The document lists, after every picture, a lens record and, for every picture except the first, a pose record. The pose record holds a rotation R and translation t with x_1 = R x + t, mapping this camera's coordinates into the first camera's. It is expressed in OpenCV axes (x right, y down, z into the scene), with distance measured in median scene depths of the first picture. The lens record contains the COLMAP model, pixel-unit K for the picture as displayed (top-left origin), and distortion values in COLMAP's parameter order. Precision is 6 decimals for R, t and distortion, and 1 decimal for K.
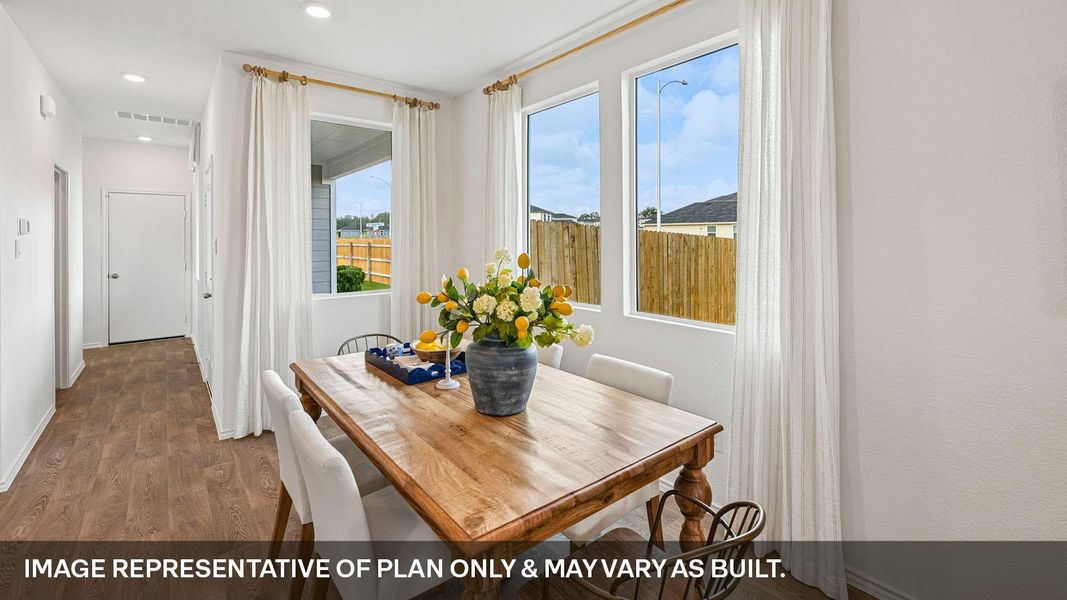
lens RADIAL K [[454.6, 0, 537.6], [0, 454.6, 235.8], [0, 0, 1]] dist [0.000260, 0.001168]
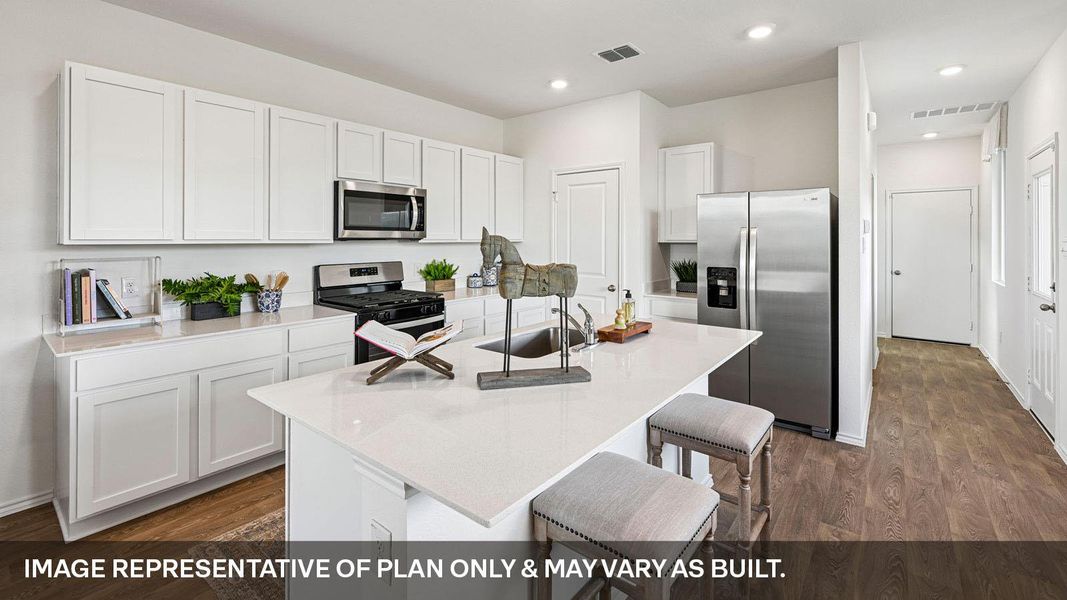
lens RADIAL K [[454.6, 0, 529.5], [0, 454.6, 241.9], [0, 0, 1]] dist [0.000260, 0.001168]
pose [[0.202641, 0.011008, -0.979191, -0.112421], [0.006564, 0.999899, 0.012599, -0.002379], [0.979231, -0.008981, 0.202548, -0.066669]]
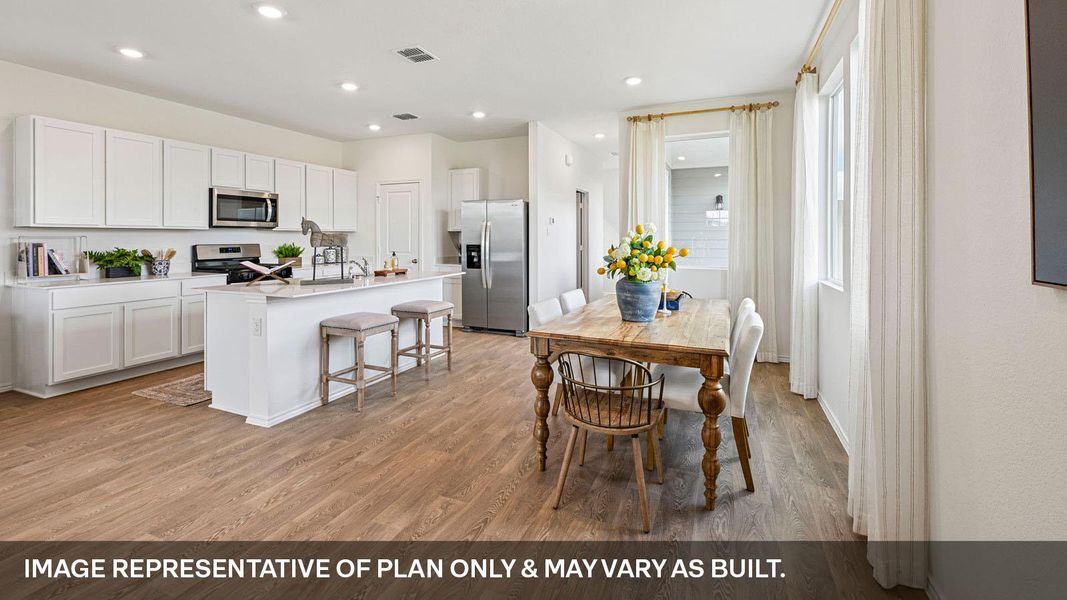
lens RADIAL K [[454.6, 0, 530.1], [0, 454.6, 237.6], [0, 0, 1]] dist [0.000260, 0.001168]
pose [[0.459699, 0.003361, -0.888068, 0.508414], [0.008161, 0.999935, 0.008009, 0.027357], [0.888037, -0.010929, 0.459641, -0.040846]]
